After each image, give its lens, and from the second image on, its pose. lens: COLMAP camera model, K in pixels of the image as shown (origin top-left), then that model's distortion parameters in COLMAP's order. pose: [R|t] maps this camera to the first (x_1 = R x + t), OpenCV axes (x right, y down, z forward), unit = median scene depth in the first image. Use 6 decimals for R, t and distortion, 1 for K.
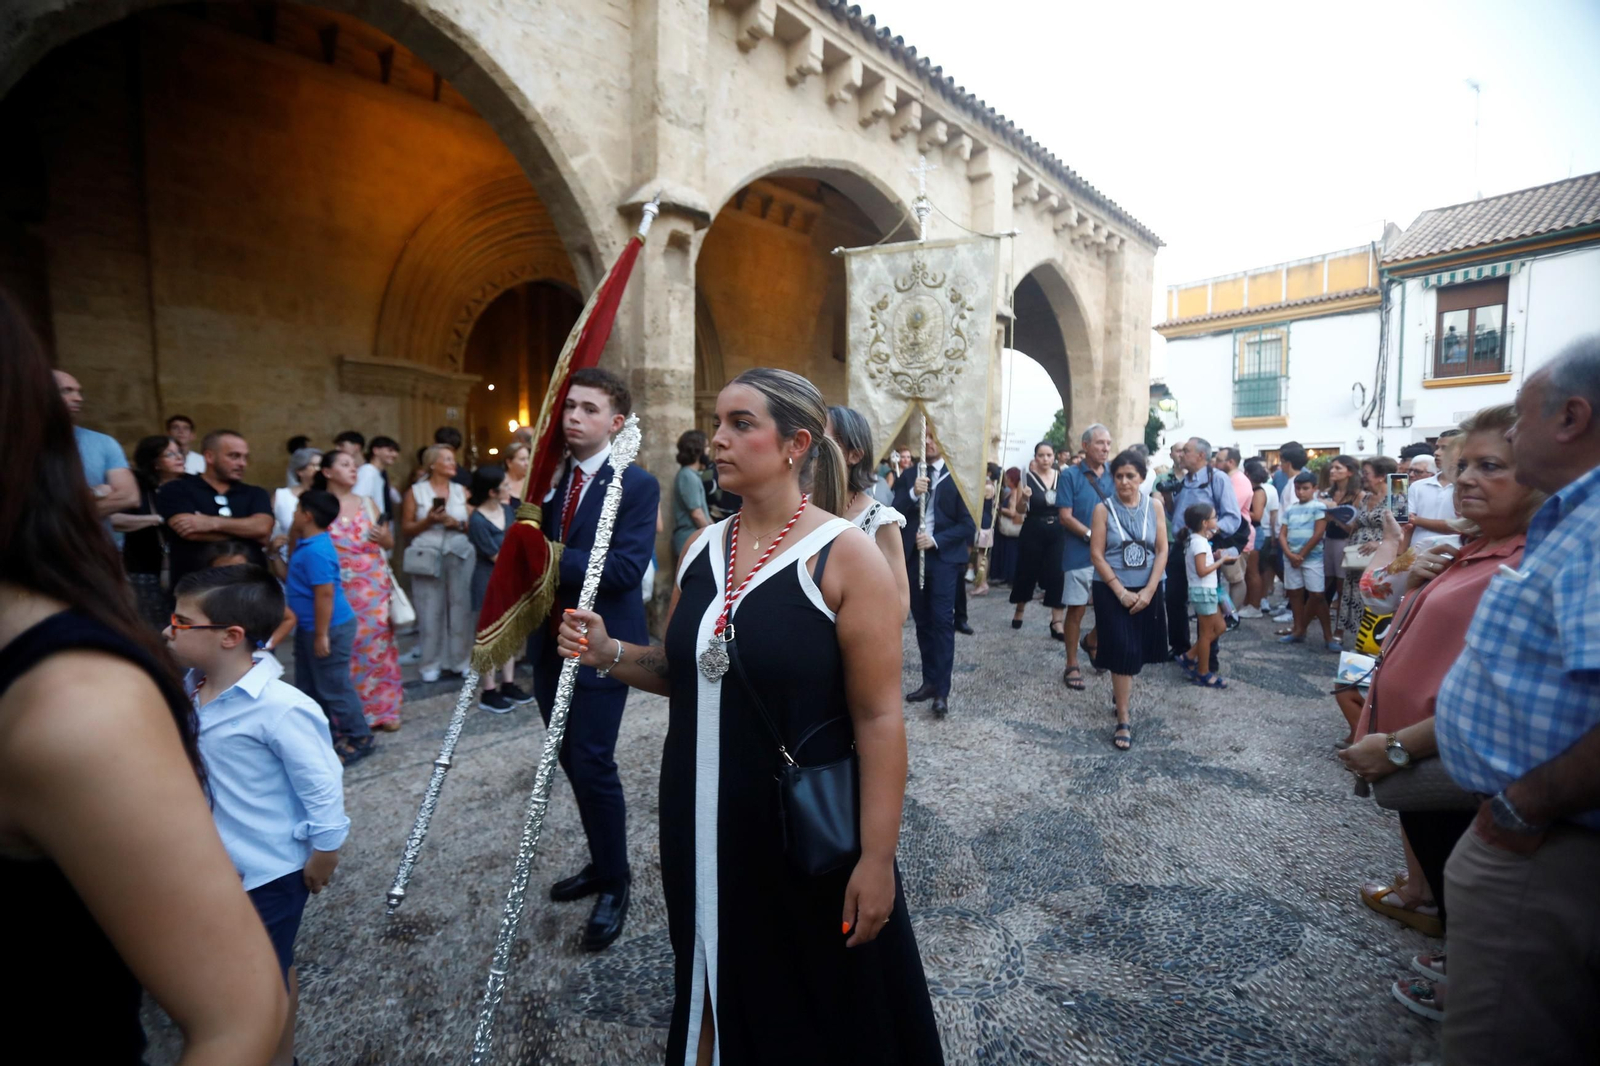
lens RADIAL K [[729.4, 0, 798.9], [0, 729.4, 538.4], [0, 0, 1]] dist [-0.079977, 0.035486]
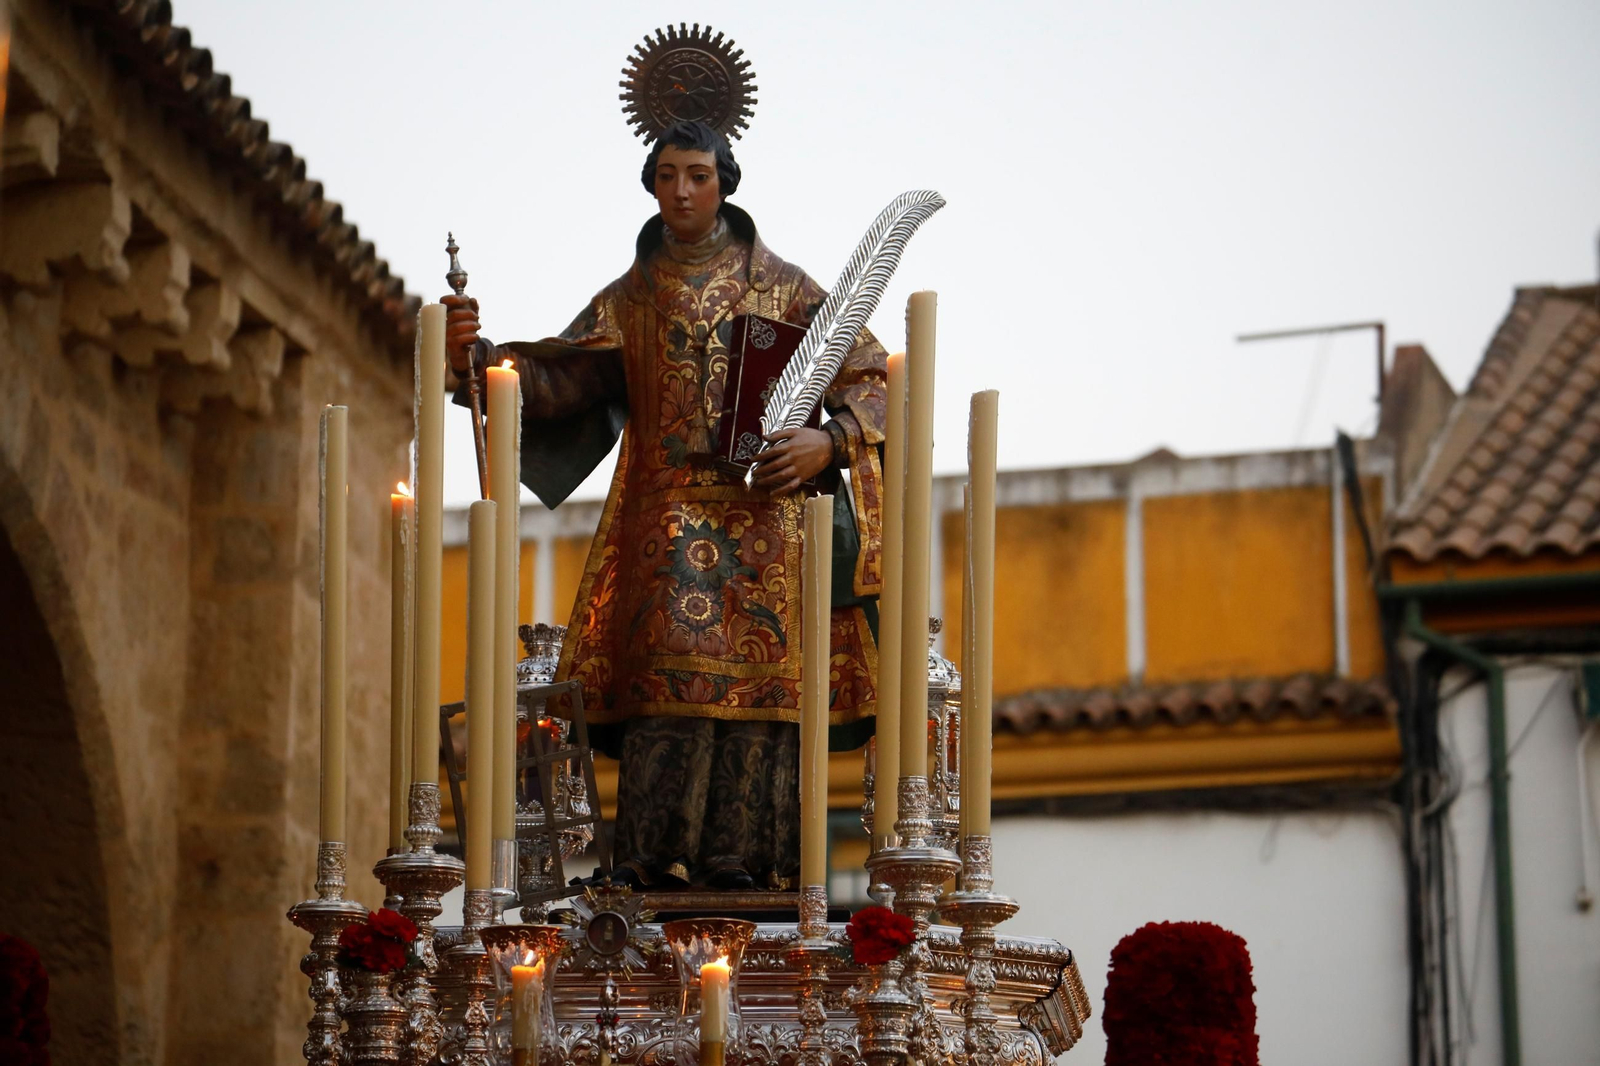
lens RADIAL K [[5936.7, 0, 800.0], [0, 5936.7, 533.0], [0, 0, 1]] dist [0.975948, 3.033076]
pose [[0.810475, 0.115749, 0.574223, -0.376621], [0.046317, 0.964550, -0.259803, 0.012481], [-0.583939, 0.237160, 0.776383, -0.266993]]
